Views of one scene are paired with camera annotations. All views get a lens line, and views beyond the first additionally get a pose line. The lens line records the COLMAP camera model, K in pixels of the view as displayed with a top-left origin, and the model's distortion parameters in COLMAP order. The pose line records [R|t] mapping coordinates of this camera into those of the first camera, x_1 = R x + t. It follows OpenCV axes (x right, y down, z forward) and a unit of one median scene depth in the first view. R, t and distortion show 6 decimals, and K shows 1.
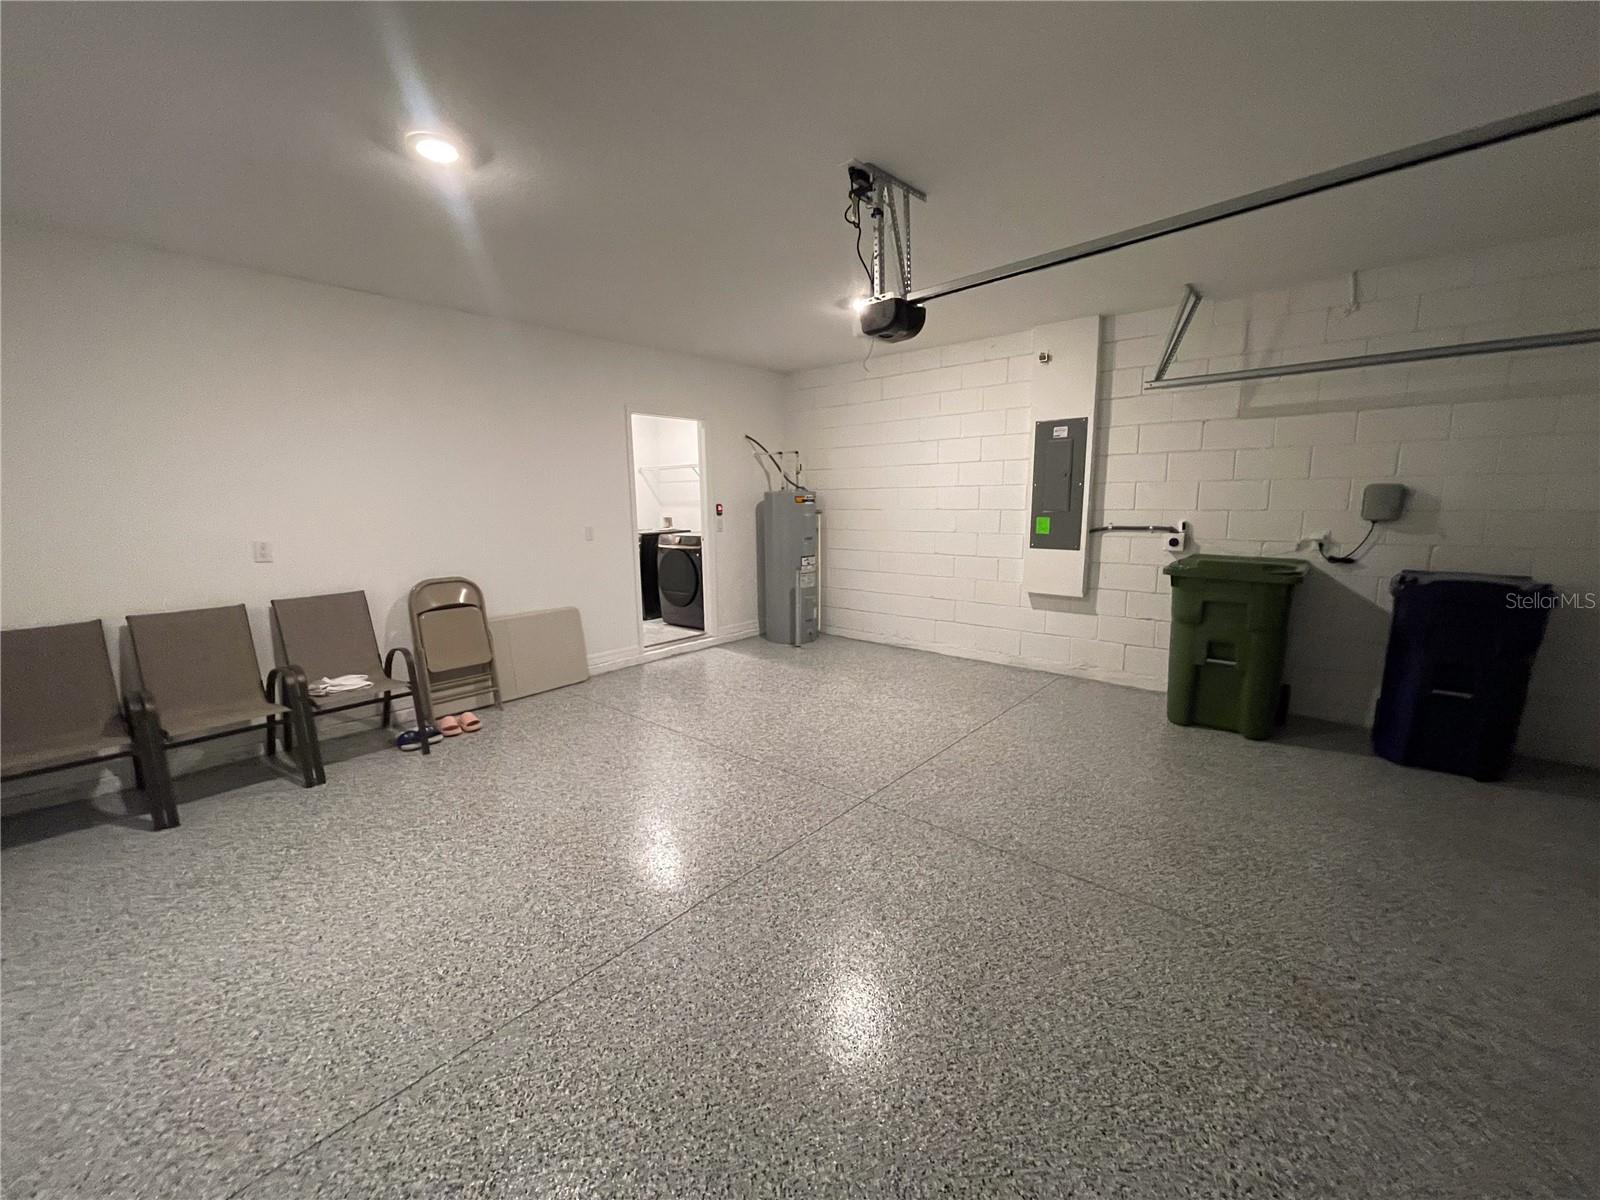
lens RADIAL K [[646.9, 0, 803.0], [0, 646.9, 604.9], [0, 0, 1]] dist [-0.004659, -0.000421]
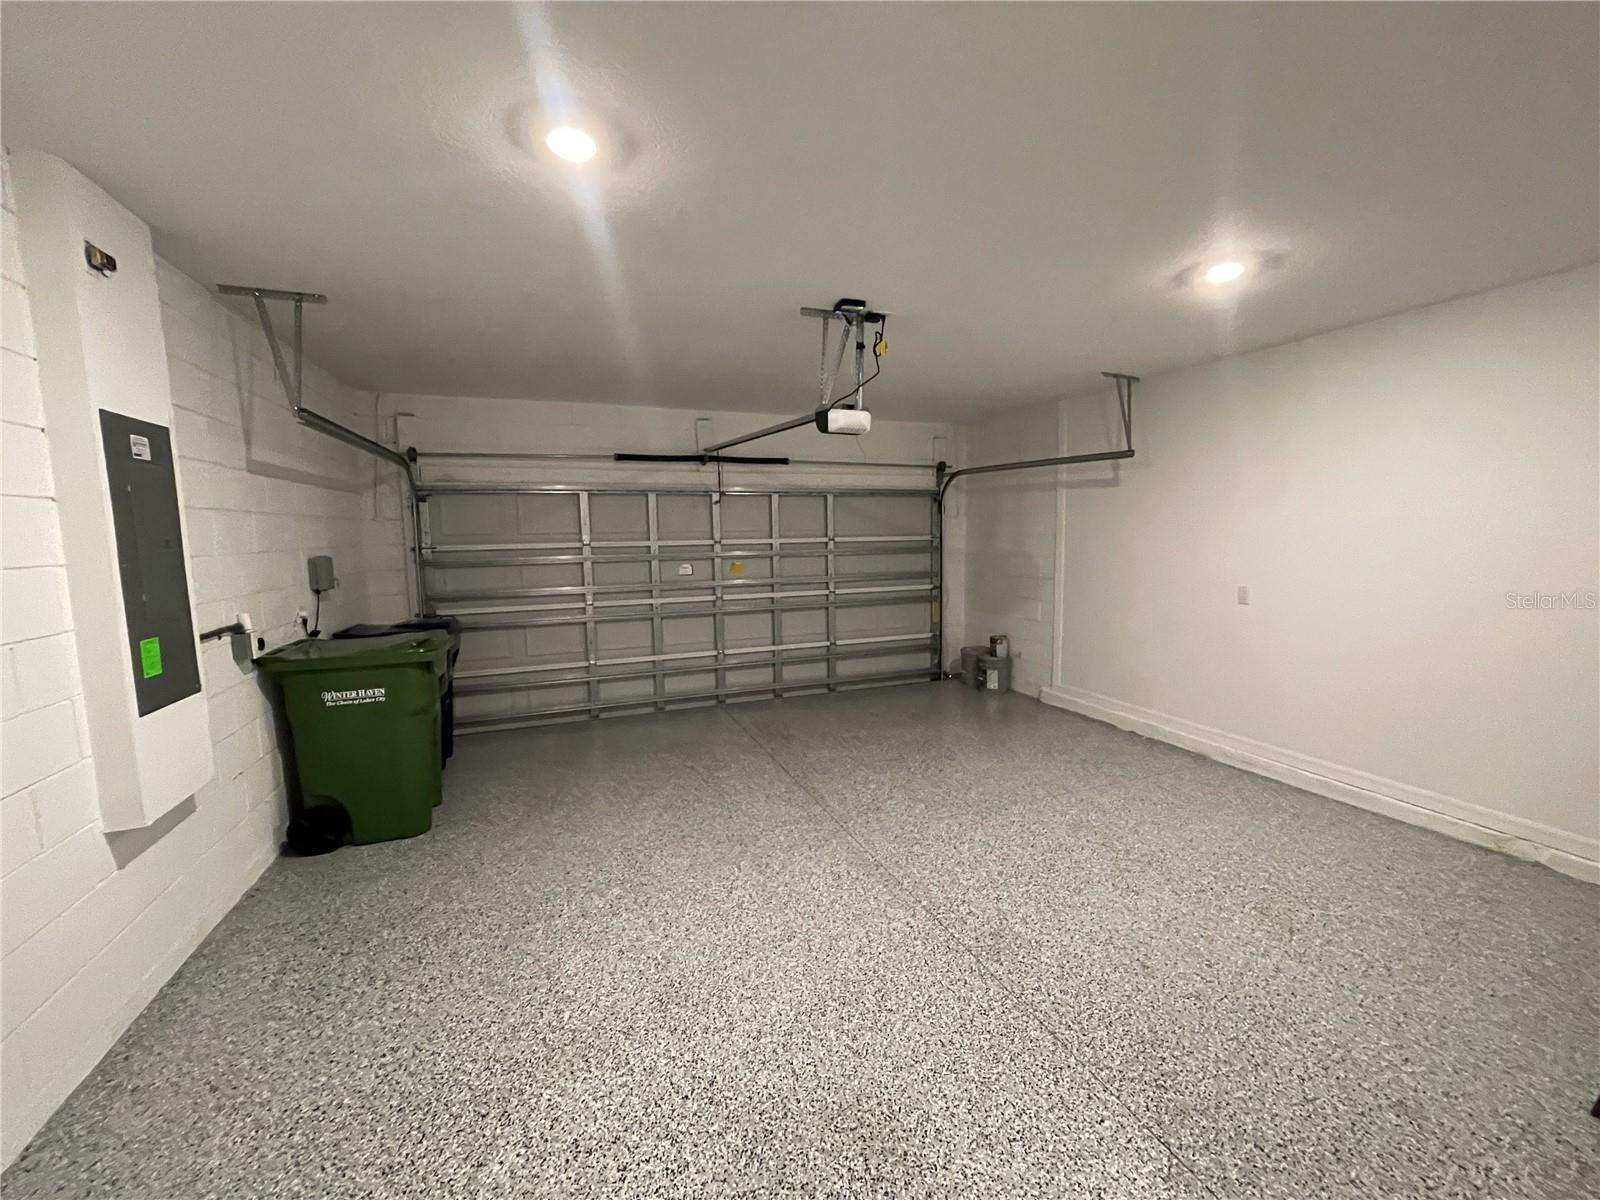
lens RADIAL K [[646.9, 0, 800.1], [0, 646.9, 598.1], [0, 0, 1]] dist [-0.004659, -0.000421]
pose [[-0.873727, -0.034810, 0.485170, -0.302754], [0.100153, 0.963190, 0.249468, -0.318589], [-0.475995, 0.266558, -0.838079, 1.617738]]
